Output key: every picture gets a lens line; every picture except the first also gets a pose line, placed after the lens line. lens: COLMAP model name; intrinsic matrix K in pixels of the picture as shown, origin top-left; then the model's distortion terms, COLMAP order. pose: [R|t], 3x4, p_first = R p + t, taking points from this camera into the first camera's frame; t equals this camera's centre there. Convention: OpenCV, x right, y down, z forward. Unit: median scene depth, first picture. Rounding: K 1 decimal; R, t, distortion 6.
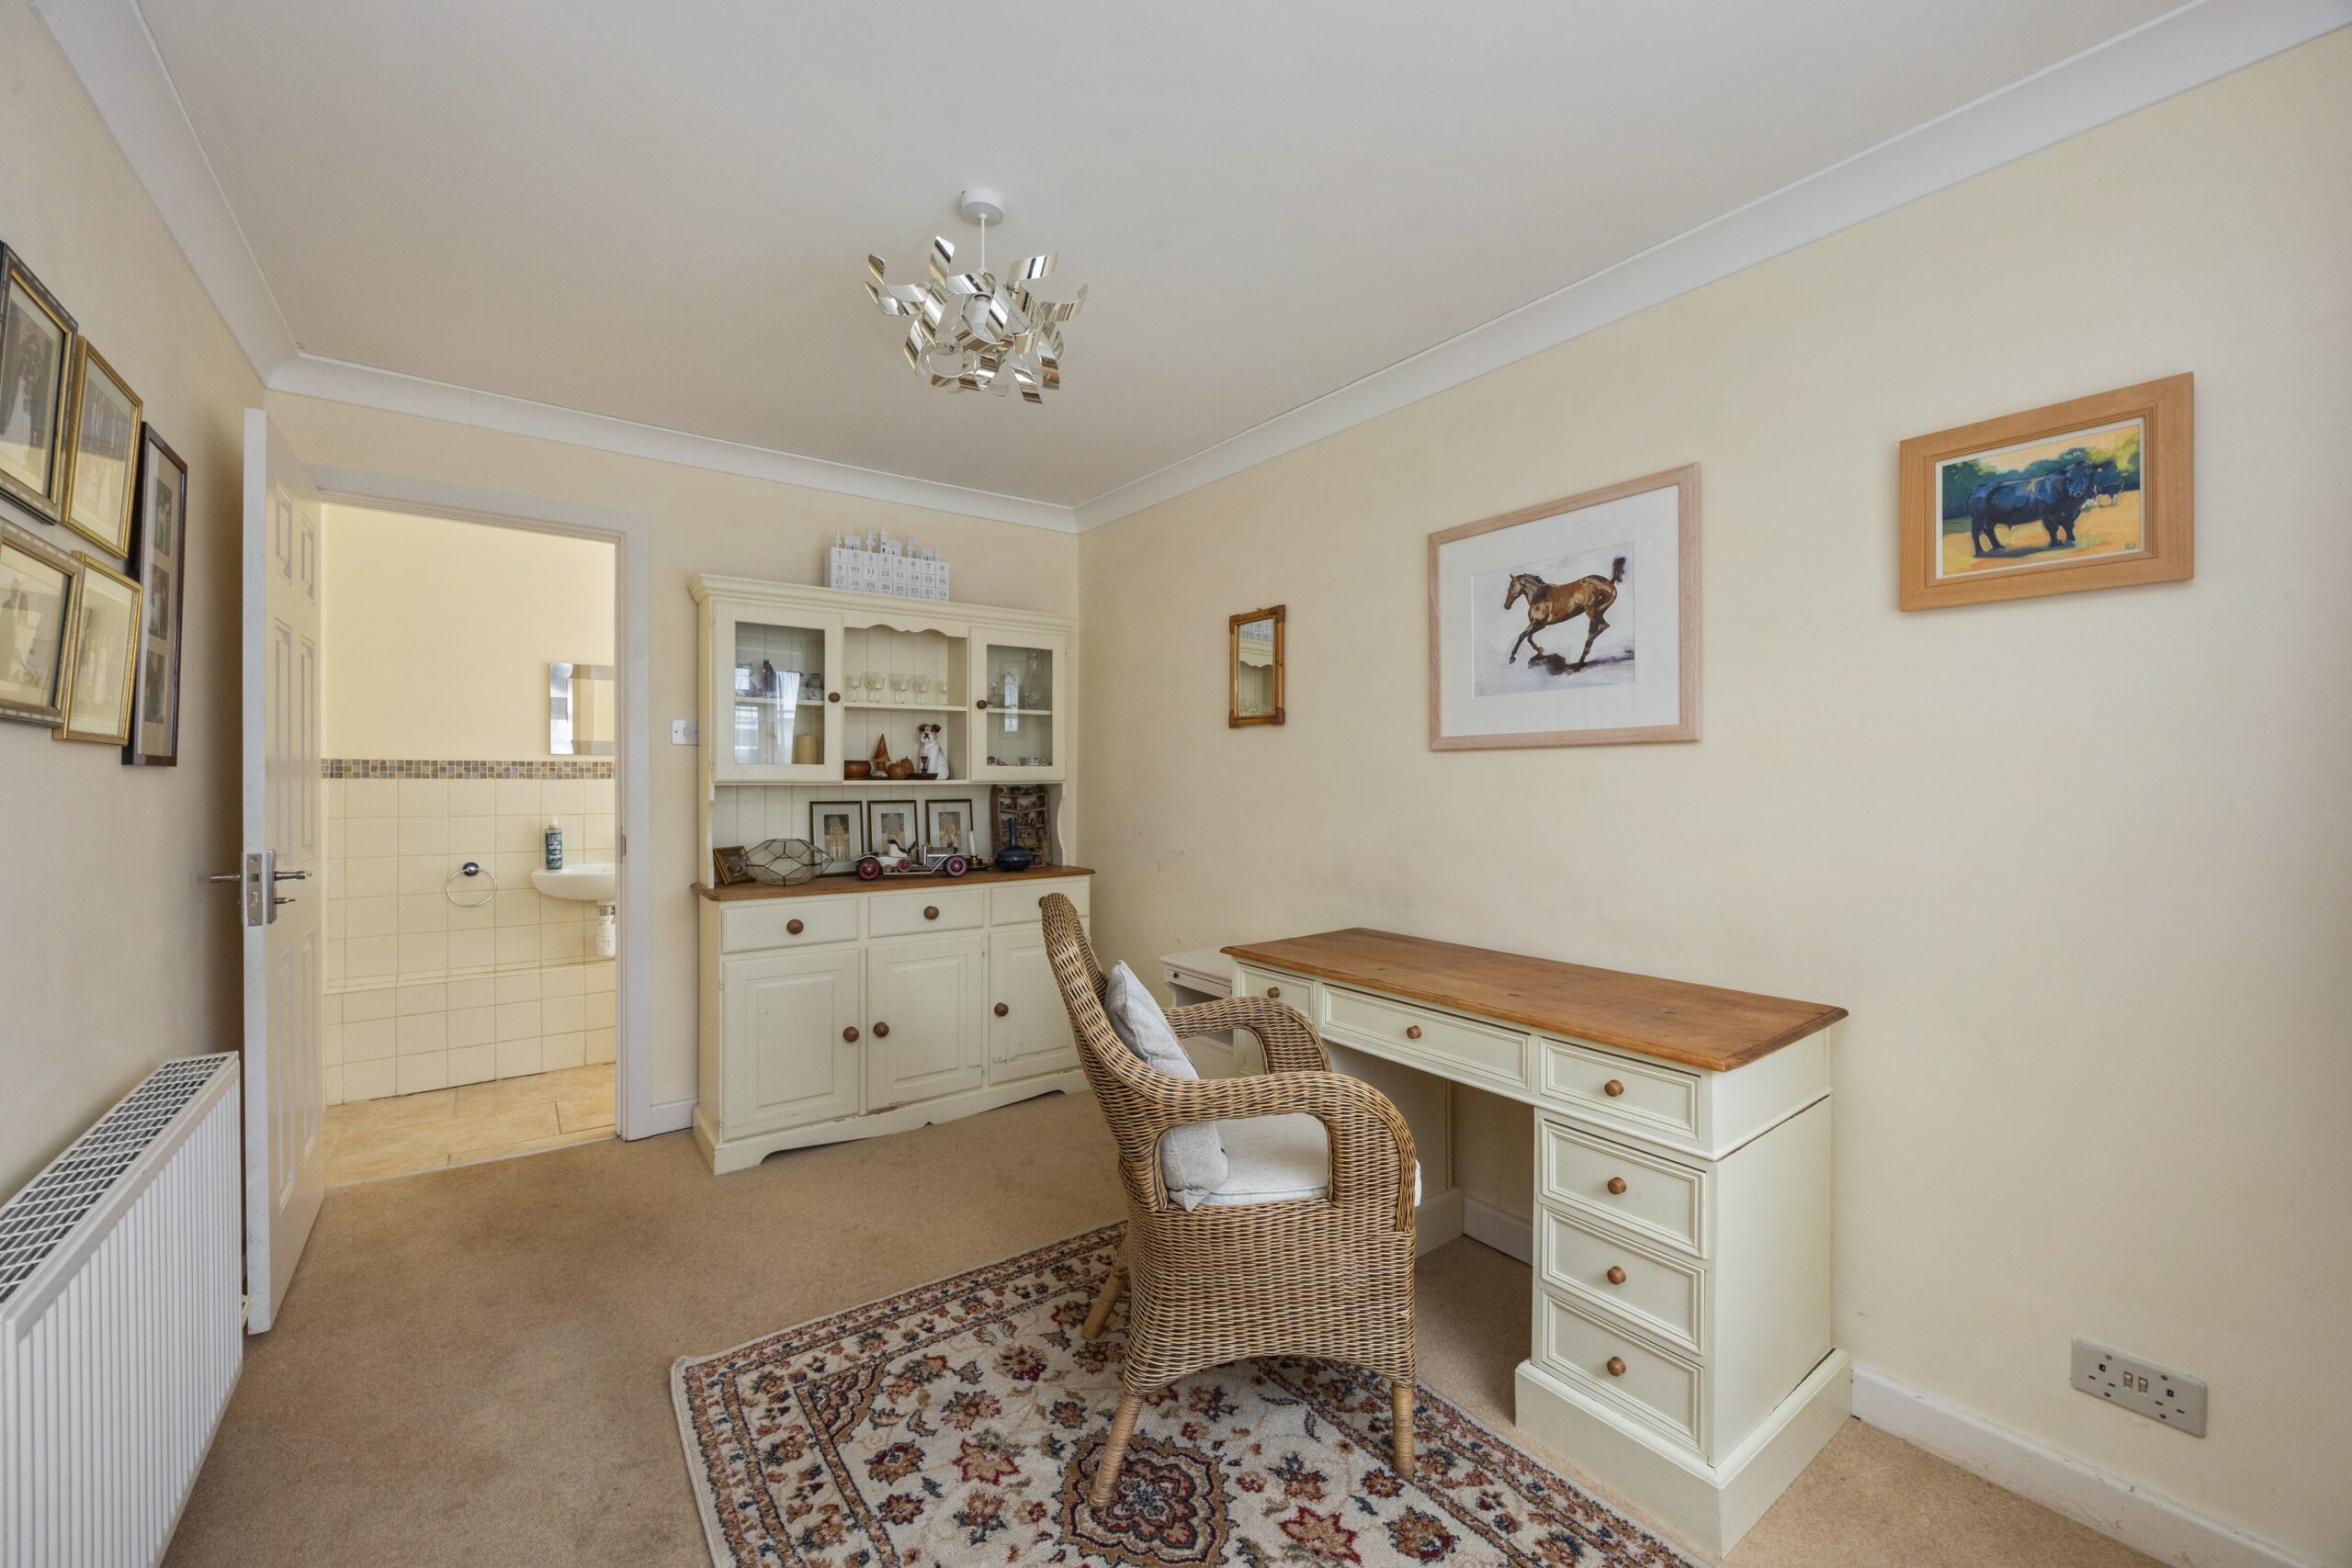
lens RADIAL K [[915.1, 0, 1182.2], [0, 915.1, 780.2], [0, 0, 1]] dist [-0.001776, -0.000107]
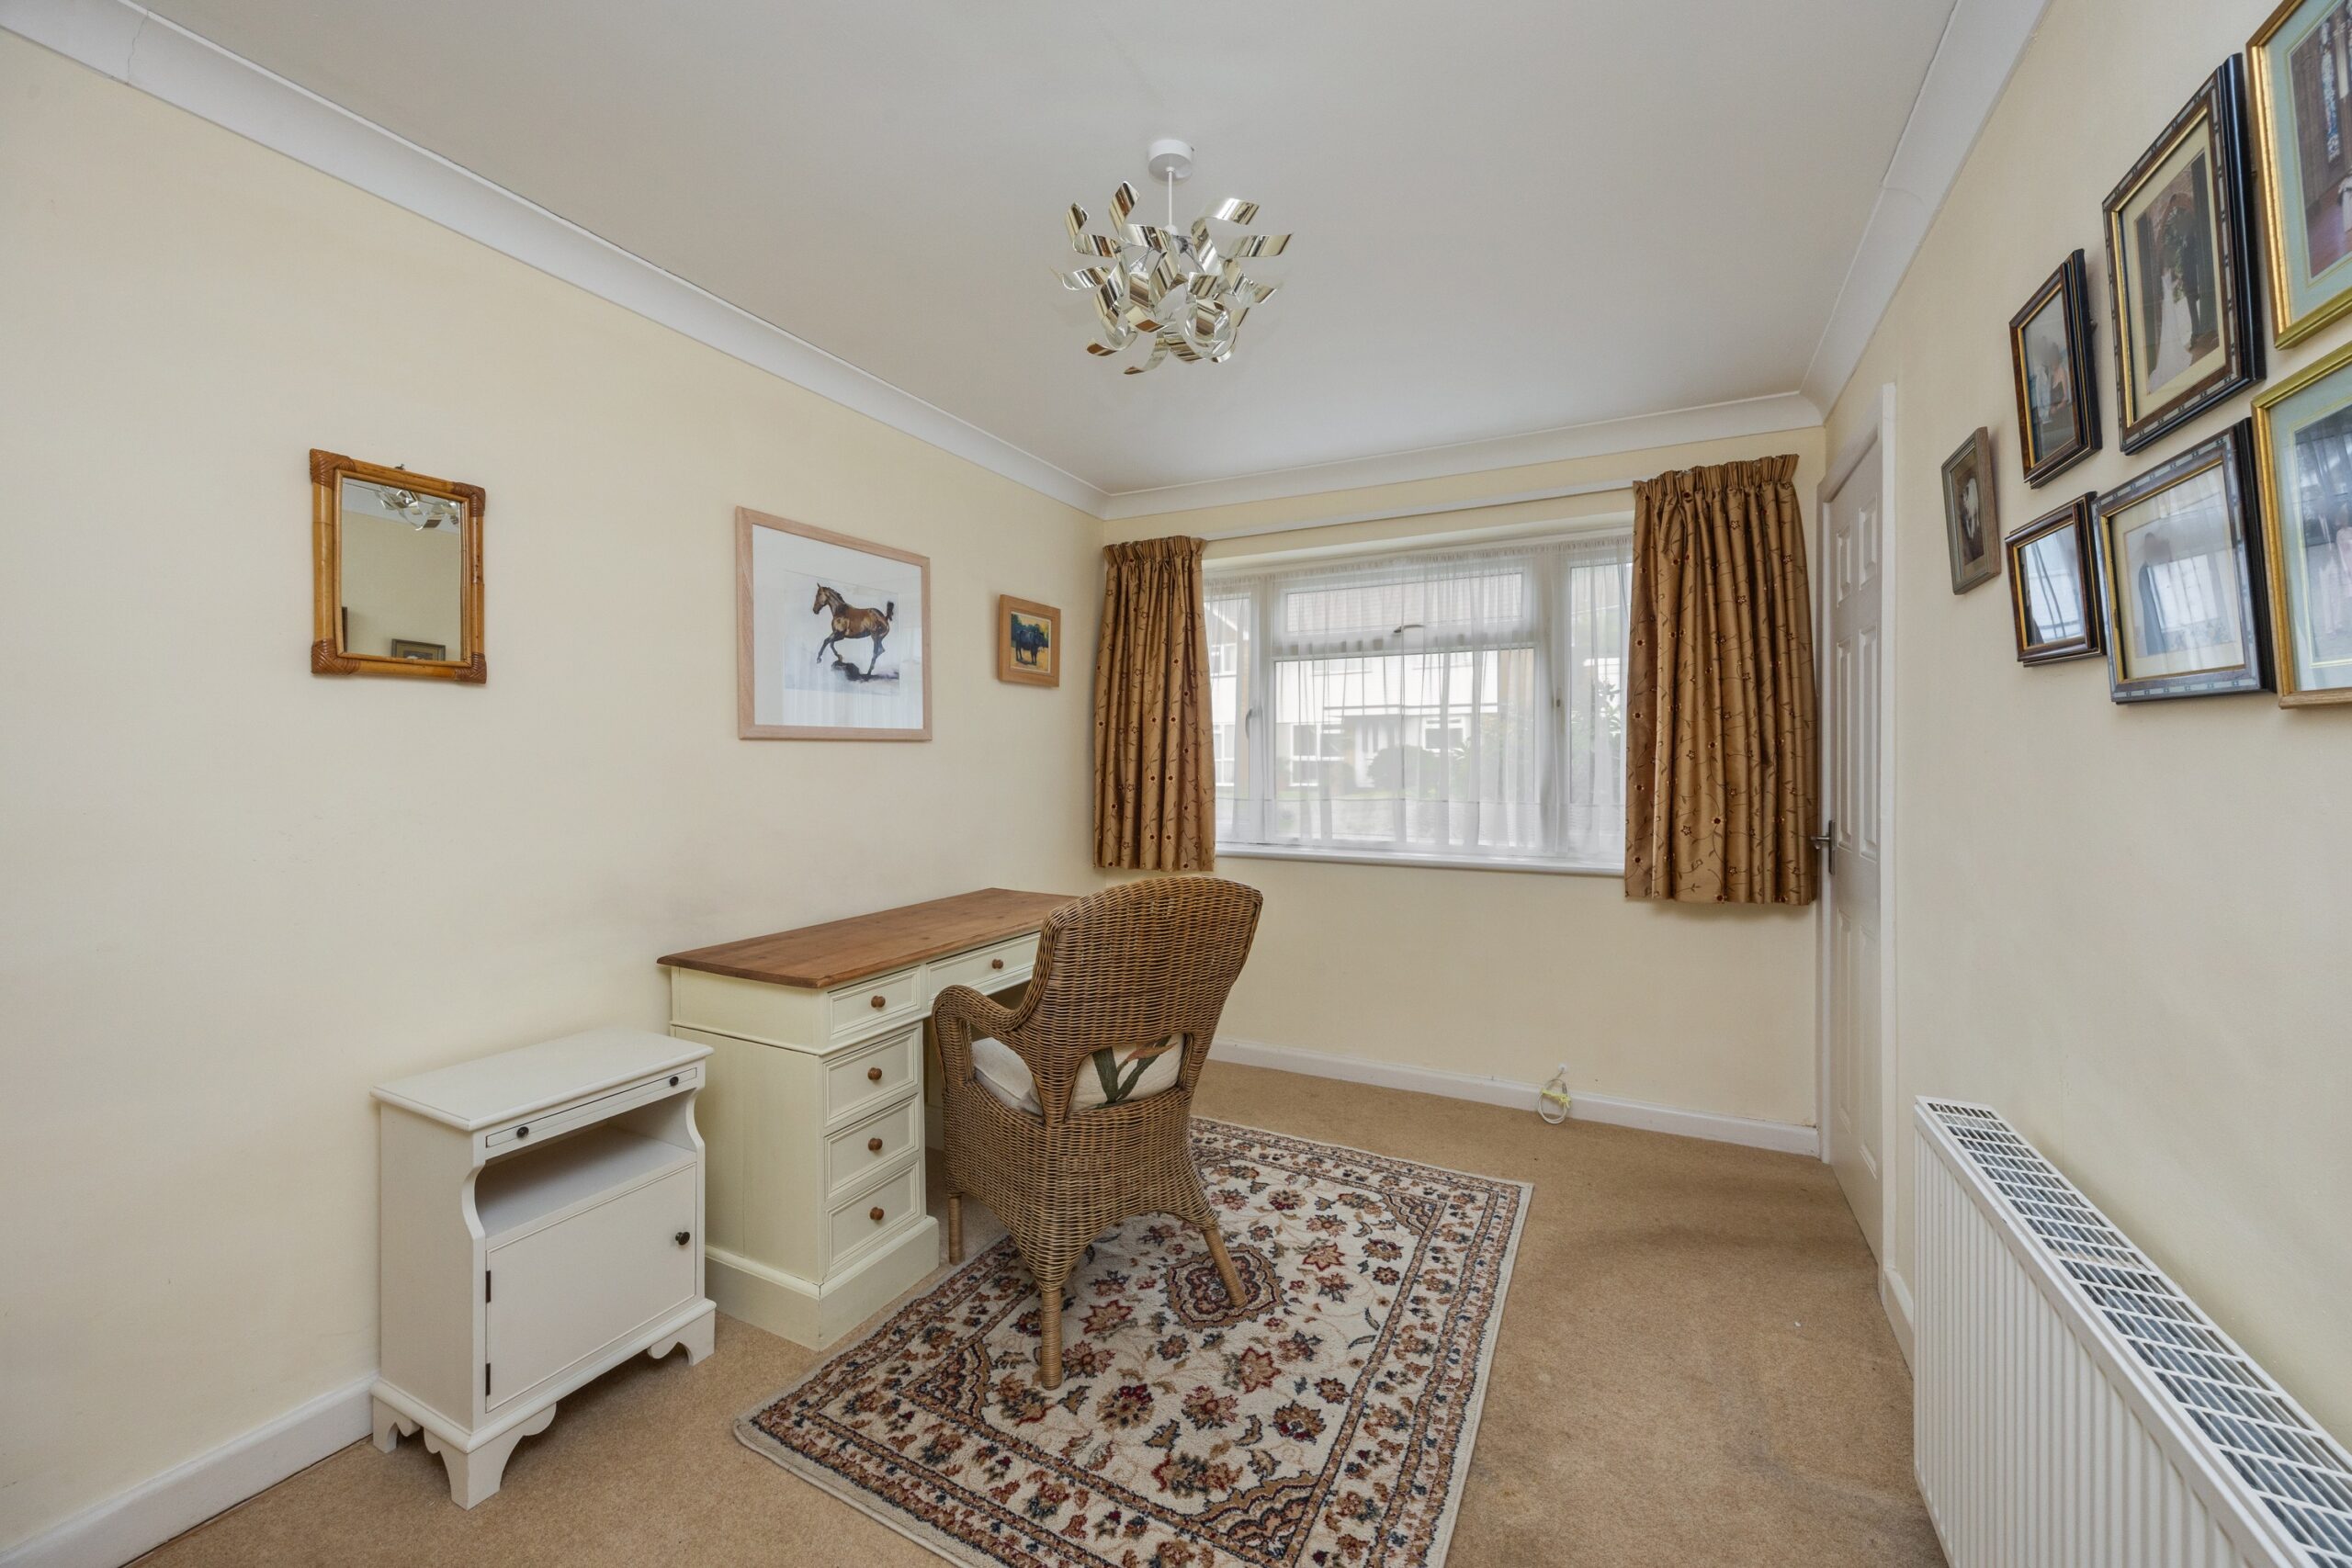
lens RADIAL K [[915.1, 0, 1176.5], [0, 915.1, 750.2], [0, 0, 1]] dist [-0.001776, -0.000107]
pose [[-0.440754, 0.011501, 0.897554, -1.127093], [0.009861, 0.999920, -0.007970, -0.011462], [-0.897574, 0.005338, -0.440832, 1.489531]]
